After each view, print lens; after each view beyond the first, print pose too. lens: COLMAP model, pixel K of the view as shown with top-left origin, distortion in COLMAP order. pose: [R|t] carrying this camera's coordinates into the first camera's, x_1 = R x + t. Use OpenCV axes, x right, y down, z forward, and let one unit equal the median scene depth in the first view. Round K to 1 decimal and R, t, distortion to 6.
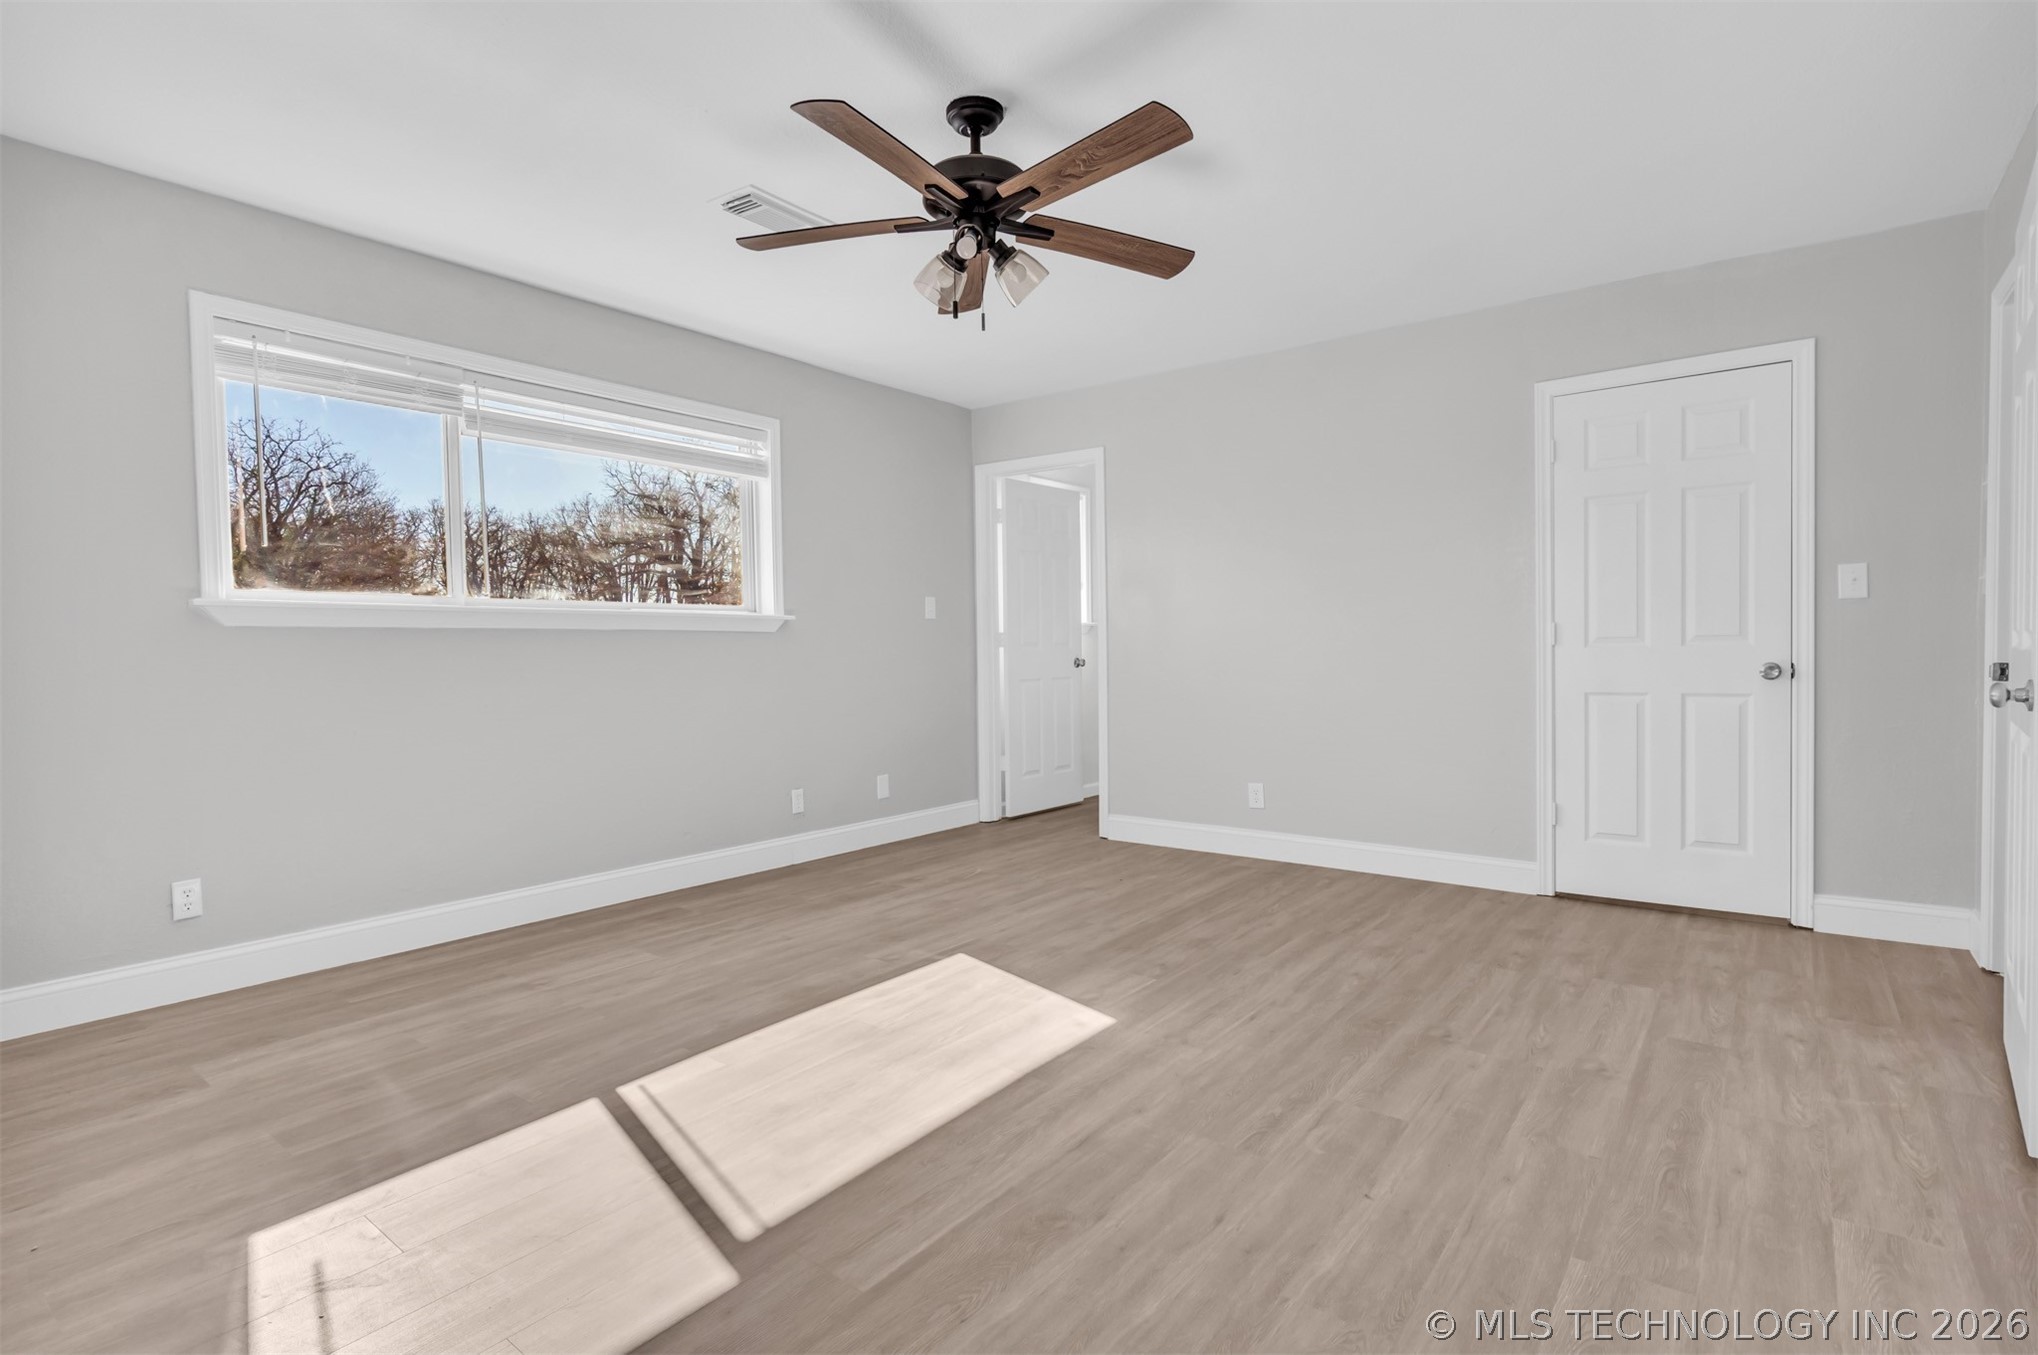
lens RADIAL K [[992.3, 0, 1026.7], [0, 992.3, 673.5], [0, 0, 1]] dist [0.003154, -0.002266]
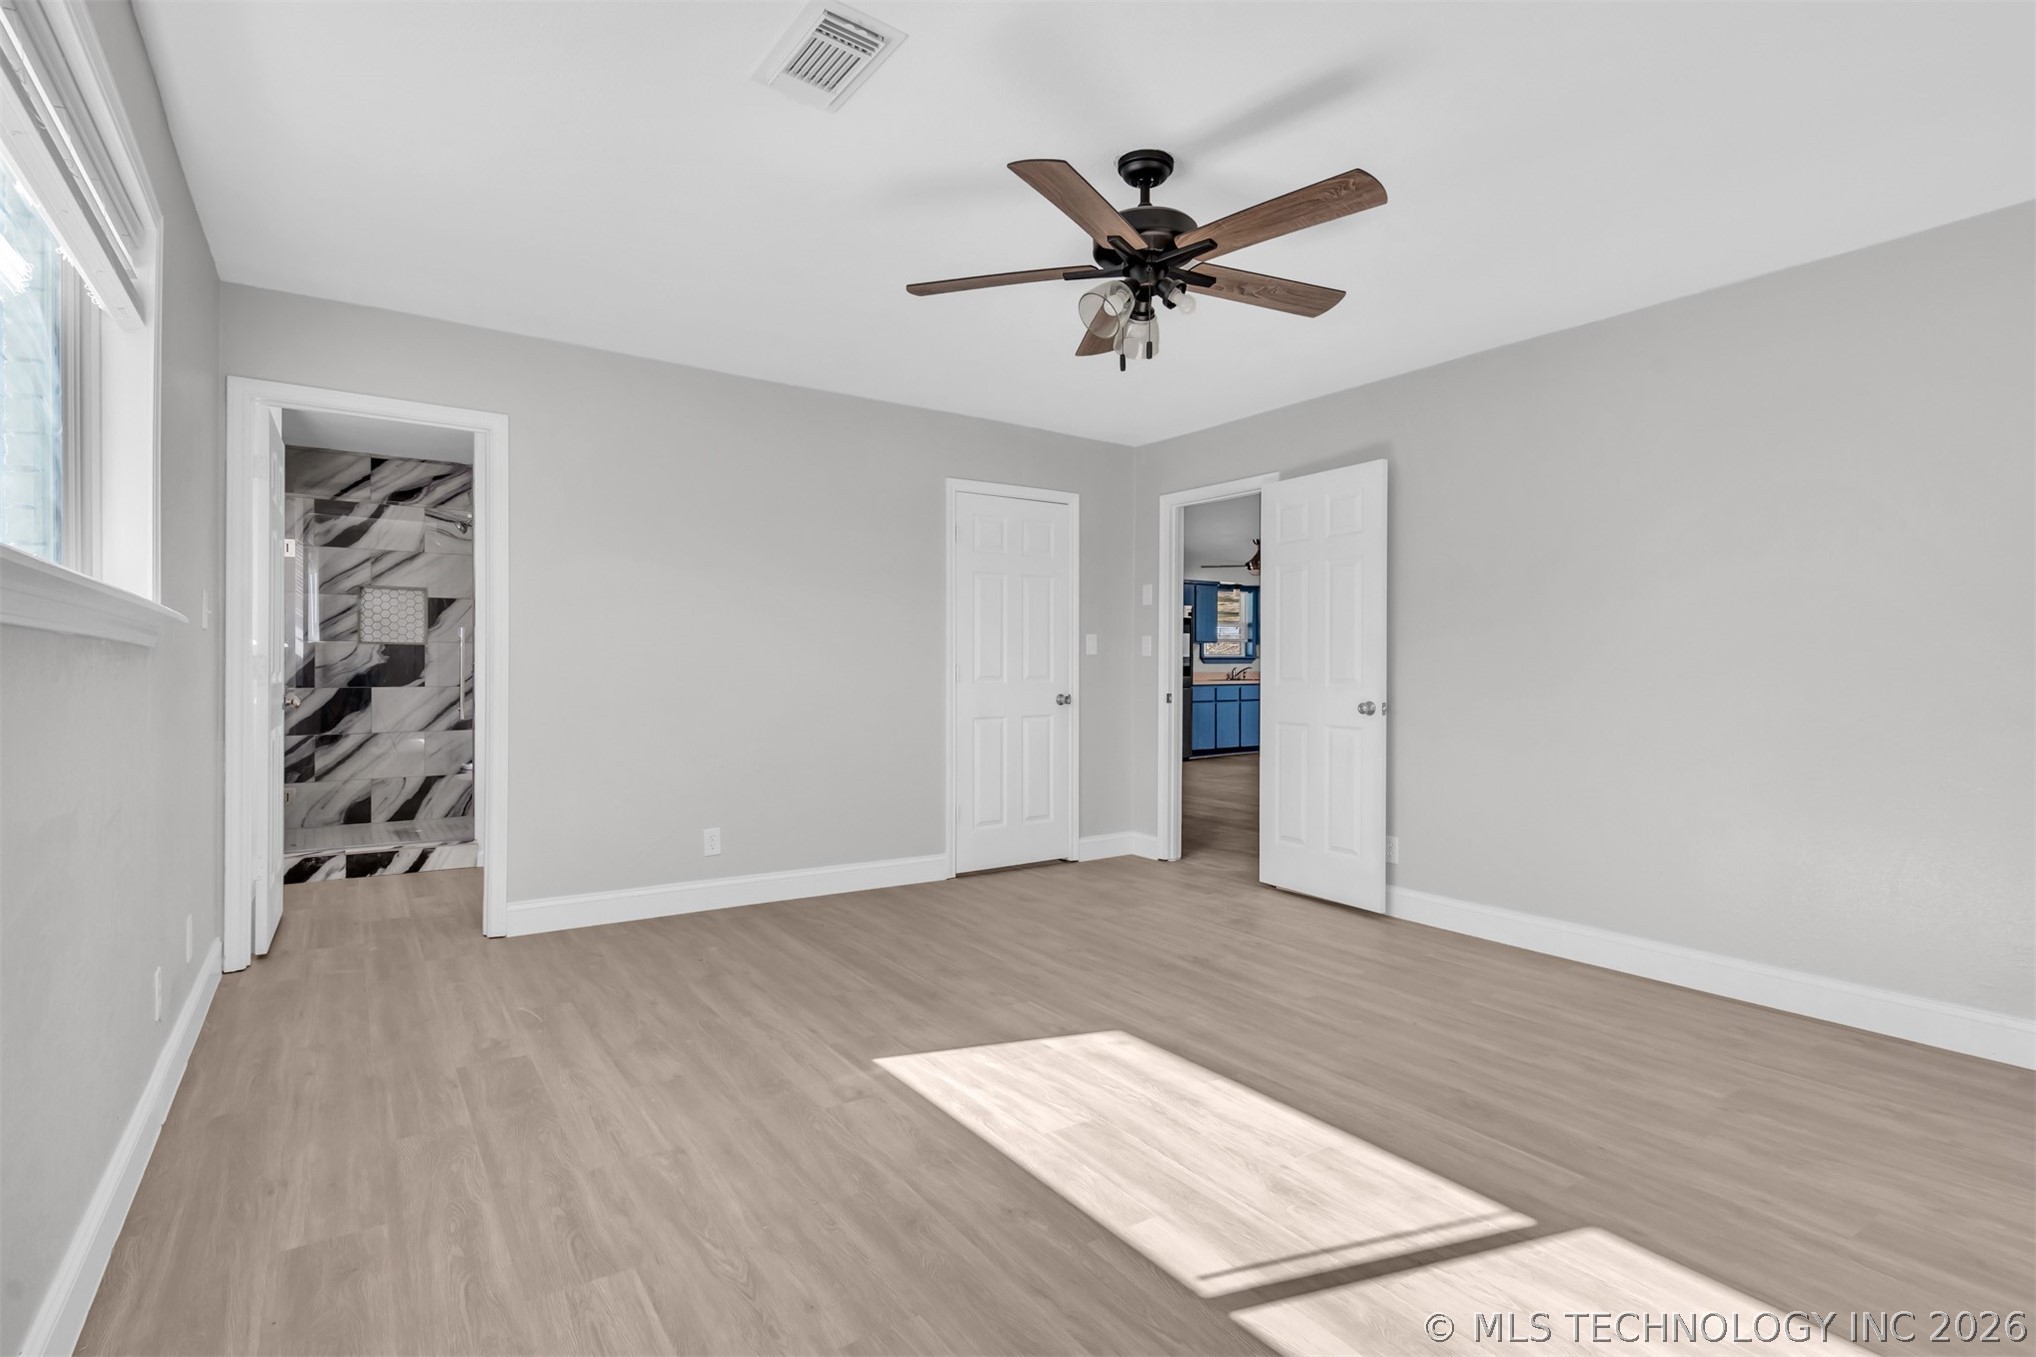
lens RADIAL K [[991.4, 0, 1021.6], [0, 991.4, 676.0], [0, 0, 1]] dist [0.003154, -0.002266]
pose [[0.305524, 0.009821, 0.952134, -1.021168], [0.017509, 0.999720, -0.015930, -0.021548], [-0.952023, 0.021538, 0.305266, 0.799590]]
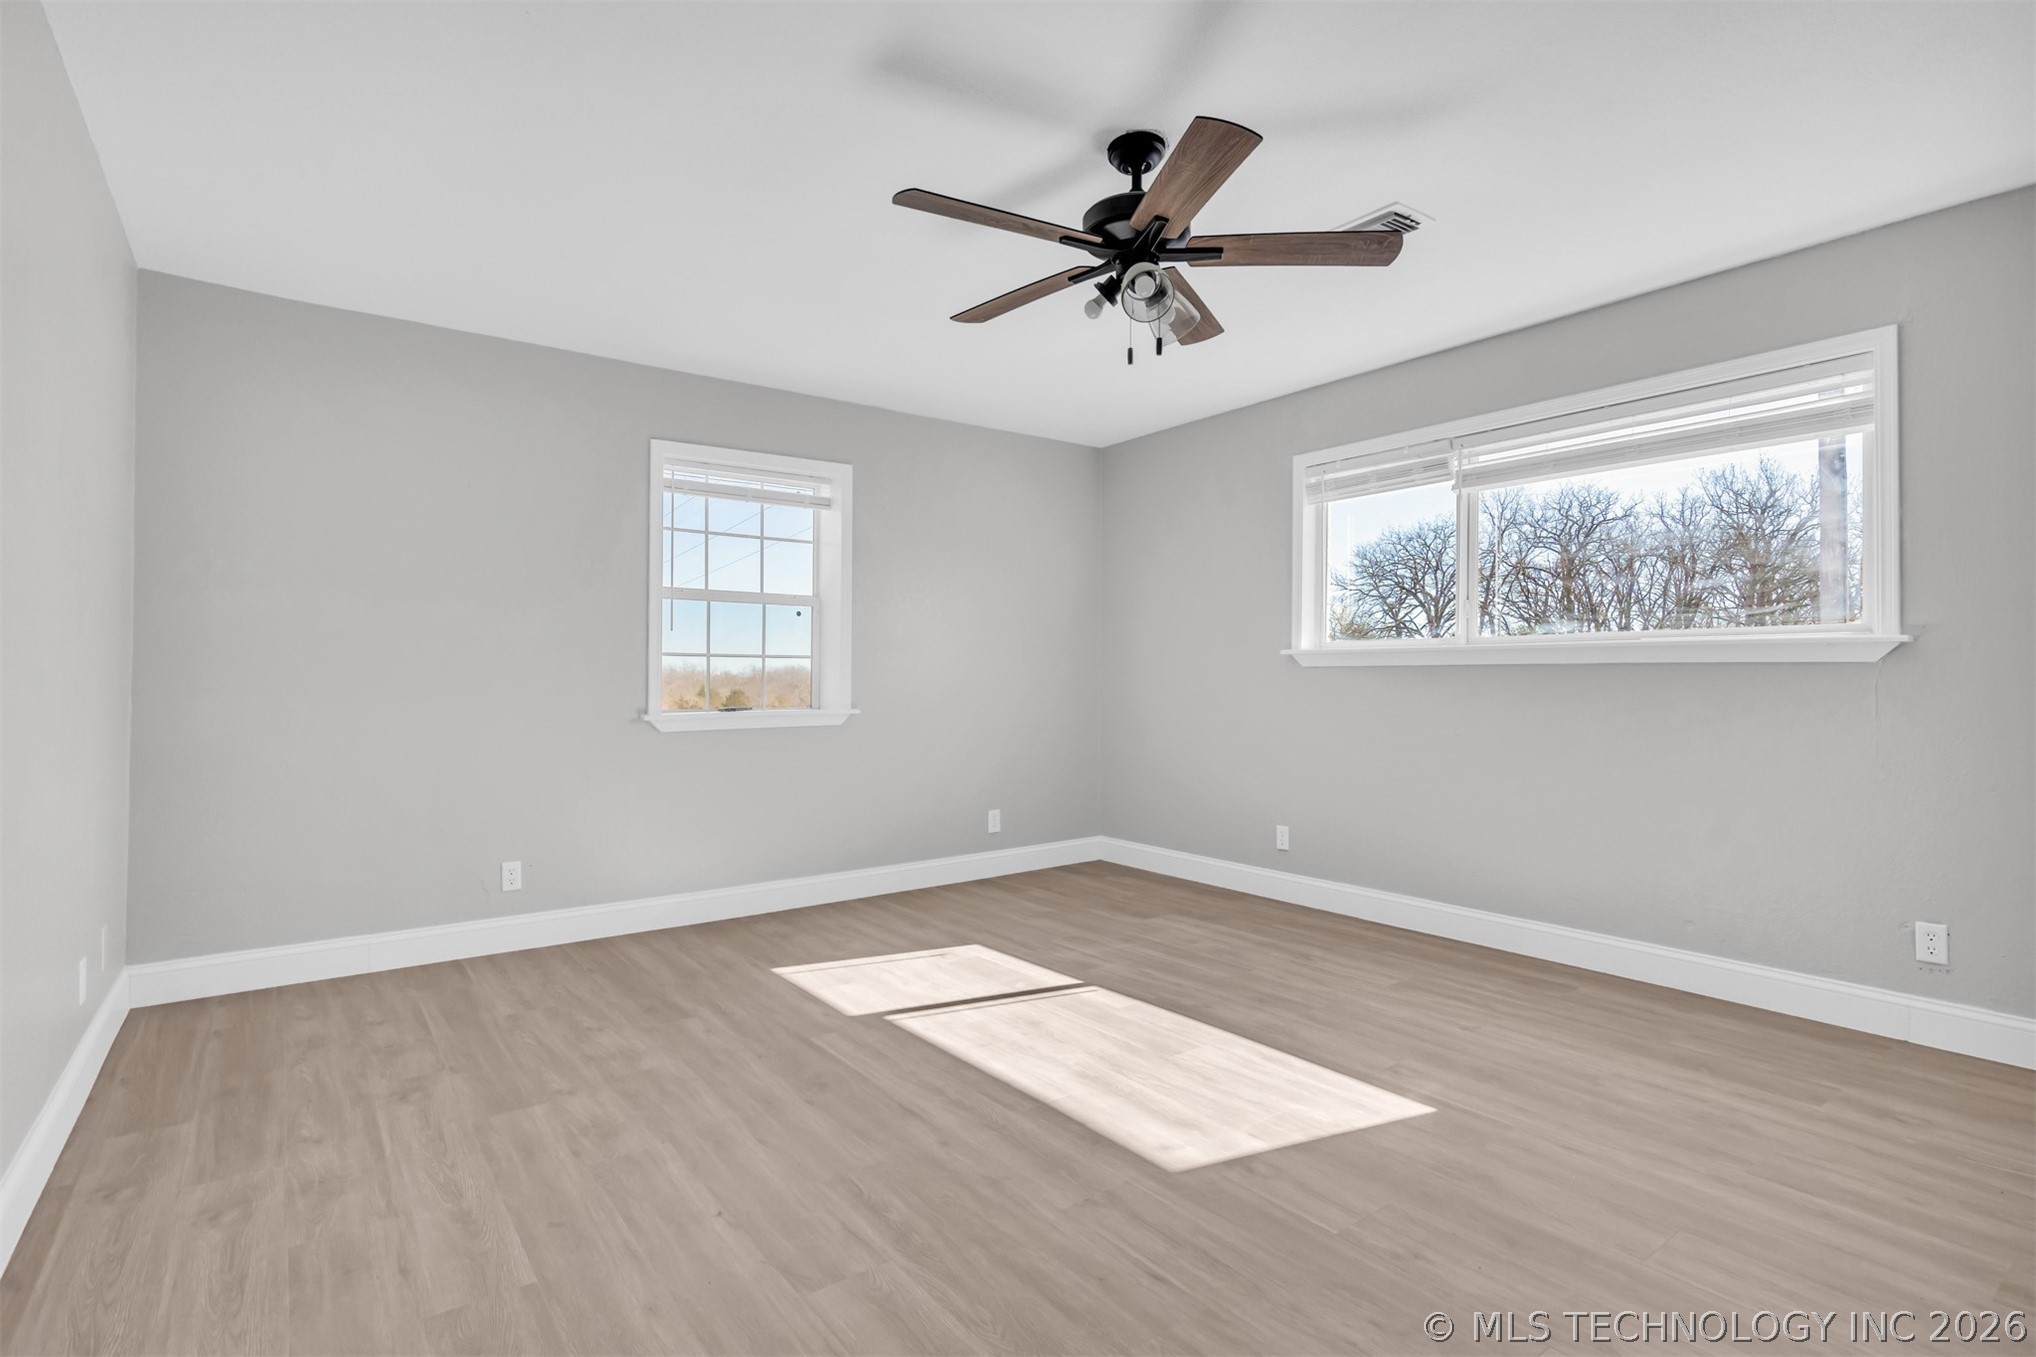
lens RADIAL K [[991.4, 0, 999.9], [0, 991.4, 673.1], [0, 0, 1]] dist [0.003154, -0.002266]
pose [[-0.288632, 0.000327, -0.957440, 0.912875], [-0.025418, 0.999645, 0.008004, -0.044320], [0.957103, 0.026646, -0.288522, 1.137281]]
